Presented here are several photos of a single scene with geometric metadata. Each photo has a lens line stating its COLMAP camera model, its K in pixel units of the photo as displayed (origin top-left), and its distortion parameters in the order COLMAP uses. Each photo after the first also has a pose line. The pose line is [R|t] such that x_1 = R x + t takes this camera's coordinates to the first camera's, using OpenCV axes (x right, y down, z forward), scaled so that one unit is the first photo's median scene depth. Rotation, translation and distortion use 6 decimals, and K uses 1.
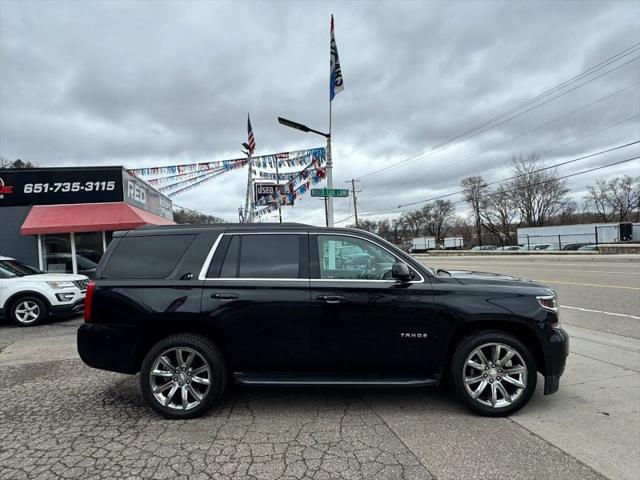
lens RADIAL K [[380.1, 0, 318.2], [0, 380.1, 237.3], [0, 0, 1]] dist [-0.002237, 0.001258]
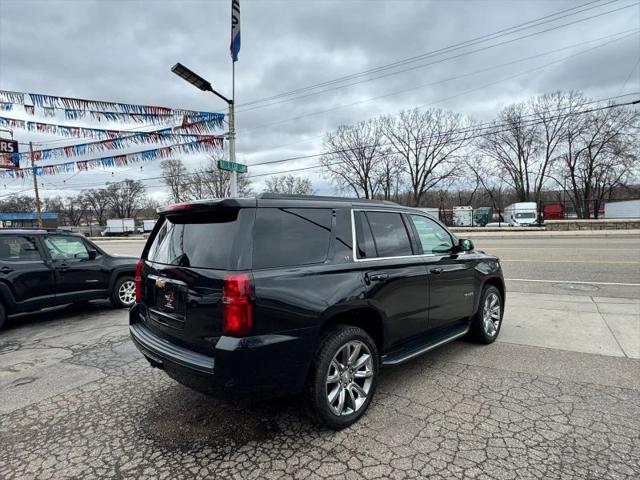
lens RADIAL K [[380.1, 0, 317.7], [0, 380.1, 239.8], [0, 0, 1]] dist [-0.002237, 0.001258]
pose [[0.689190, -0.015815, 0.724408, -0.406193], [-0.021082, 0.998901, 0.041864, 0.010955], [-0.724274, -0.044124, 0.688099, 0.190092]]
